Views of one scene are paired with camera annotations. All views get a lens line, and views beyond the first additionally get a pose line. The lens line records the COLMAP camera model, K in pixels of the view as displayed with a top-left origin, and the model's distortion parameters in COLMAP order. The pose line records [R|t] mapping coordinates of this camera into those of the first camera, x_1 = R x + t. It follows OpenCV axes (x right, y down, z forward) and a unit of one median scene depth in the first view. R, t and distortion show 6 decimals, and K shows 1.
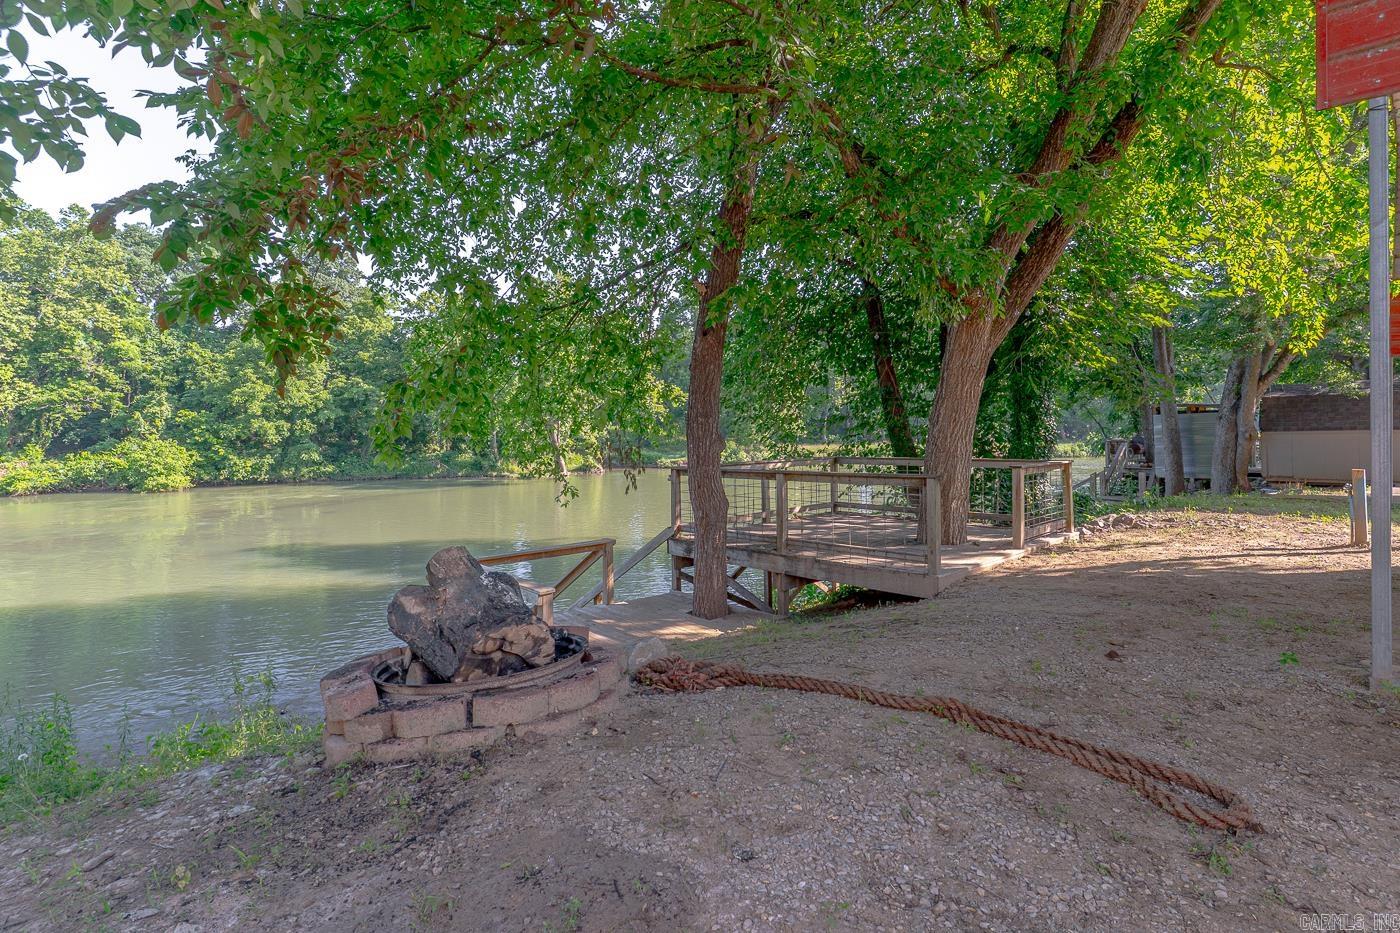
lens RADIAL K [[670.9, 0, 717.5], [0, 670.9, 434.8], [0, 0, 1]] dist [0.000987, 0.000301]
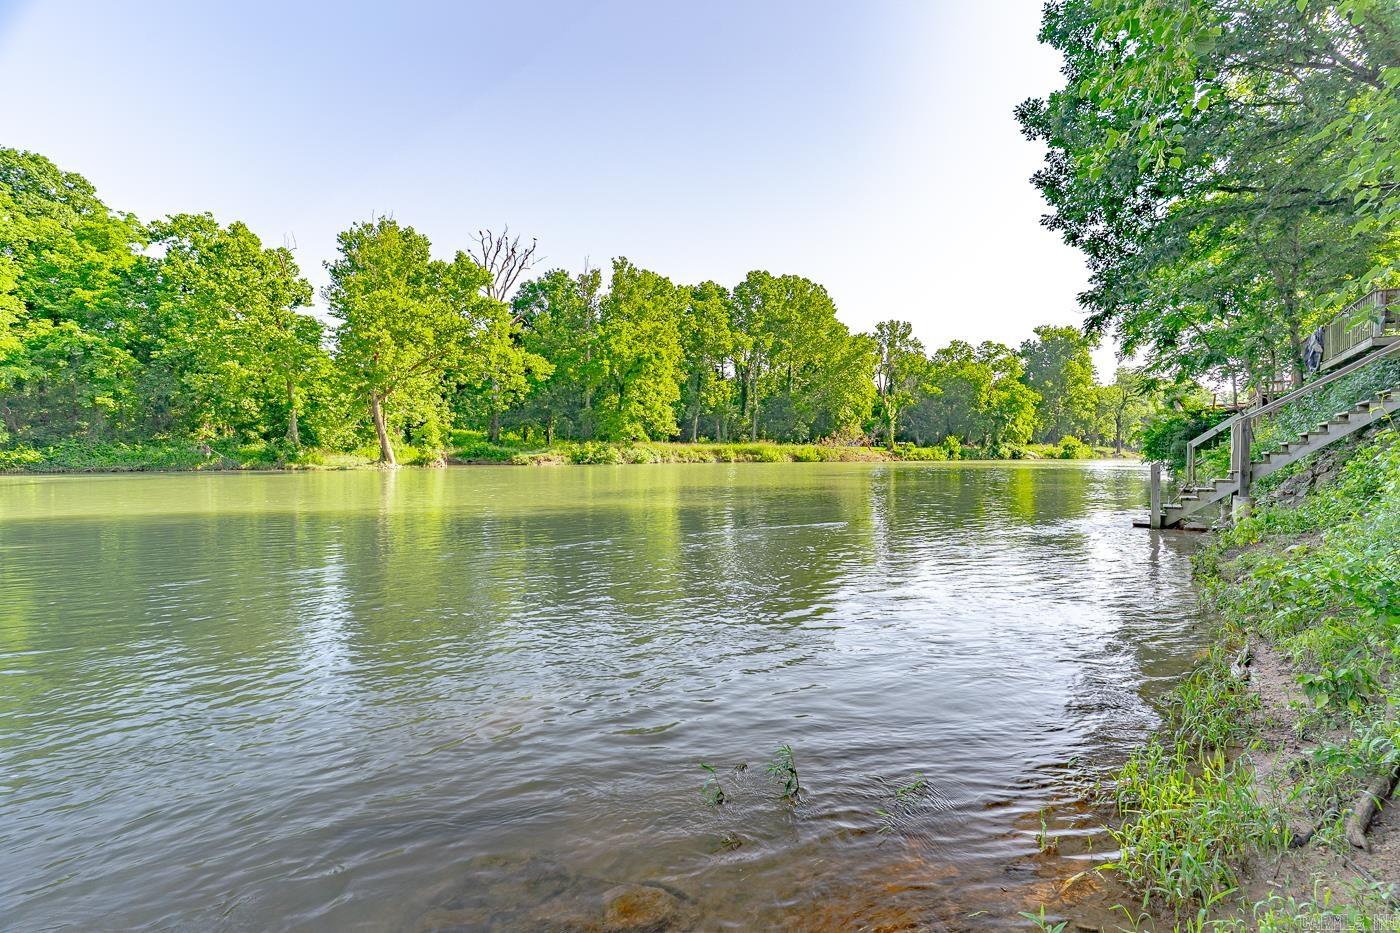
lens RADIAL K [[670.9, 0, 709.0], [0, 670.9, 469.4], [0, 0, 1]] dist [0.000987, 0.000301]
pose [[0.977631, 0.000941, 0.210324, -0.033937], [-0.007856, 0.999456, 0.032041, 0.035000], [-0.210179, -0.032976, 0.977107, 0.162259]]
